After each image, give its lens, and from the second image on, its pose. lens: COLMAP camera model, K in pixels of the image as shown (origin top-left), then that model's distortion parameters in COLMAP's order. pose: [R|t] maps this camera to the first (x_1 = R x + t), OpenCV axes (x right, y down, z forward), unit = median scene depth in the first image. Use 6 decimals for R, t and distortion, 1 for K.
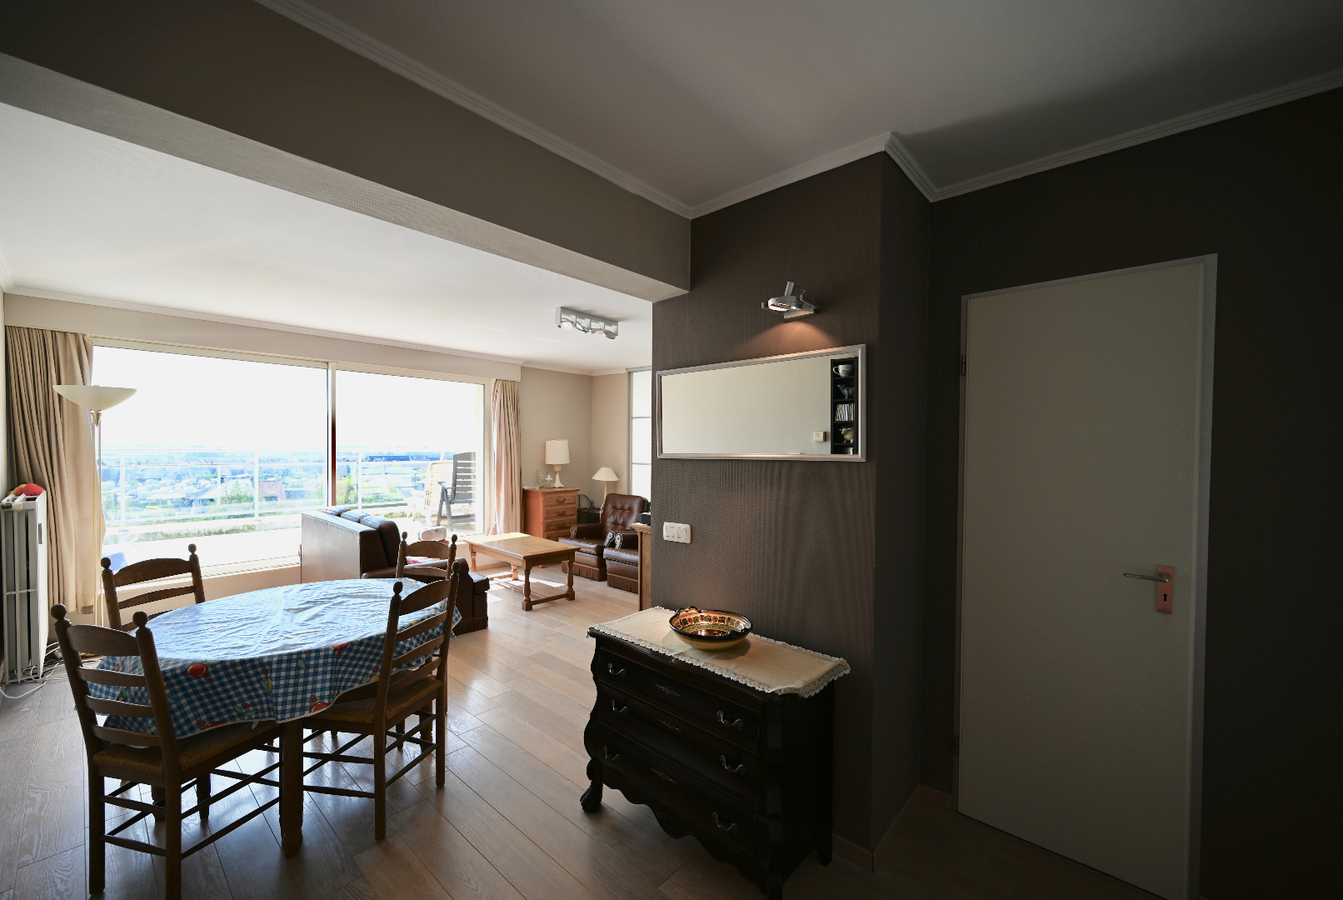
lens RADIAL K [[552.2, 0, 675.6], [0, 552.2, 451.6], [0, 0, 1]] dist [0.002358, 0.000203]
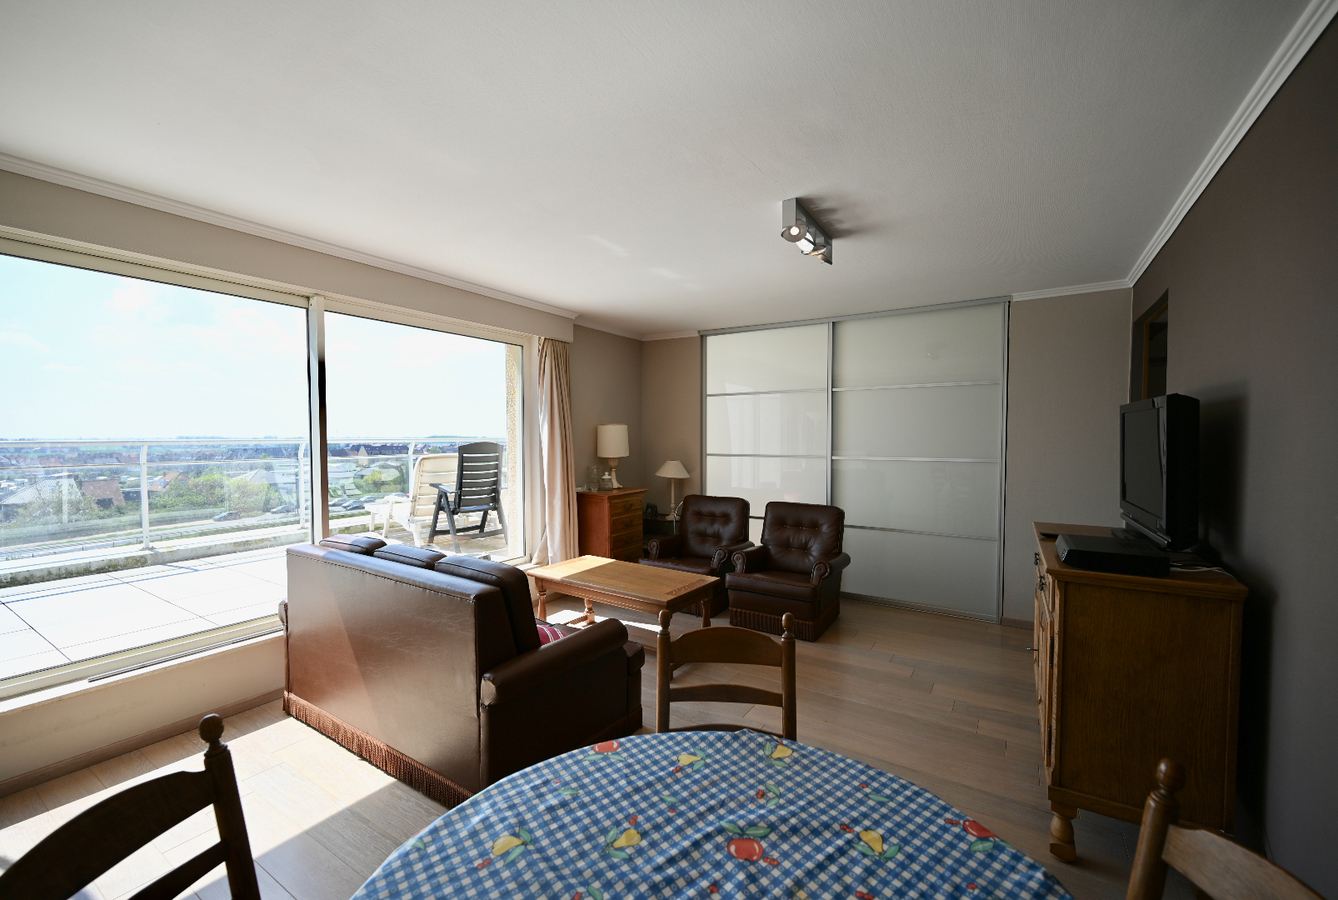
lens RADIAL K [[550.1, 0, 667.8], [0, 550.1, 451.7], [0, 0, 1]] dist [0.002358, 0.000203]
pose [[0.985062, -0.012054, 0.171776, -0.268464], [0.008520, 0.999737, 0.021298, 0.000188], [-0.171987, -0.019516, 0.984906, 0.256379]]
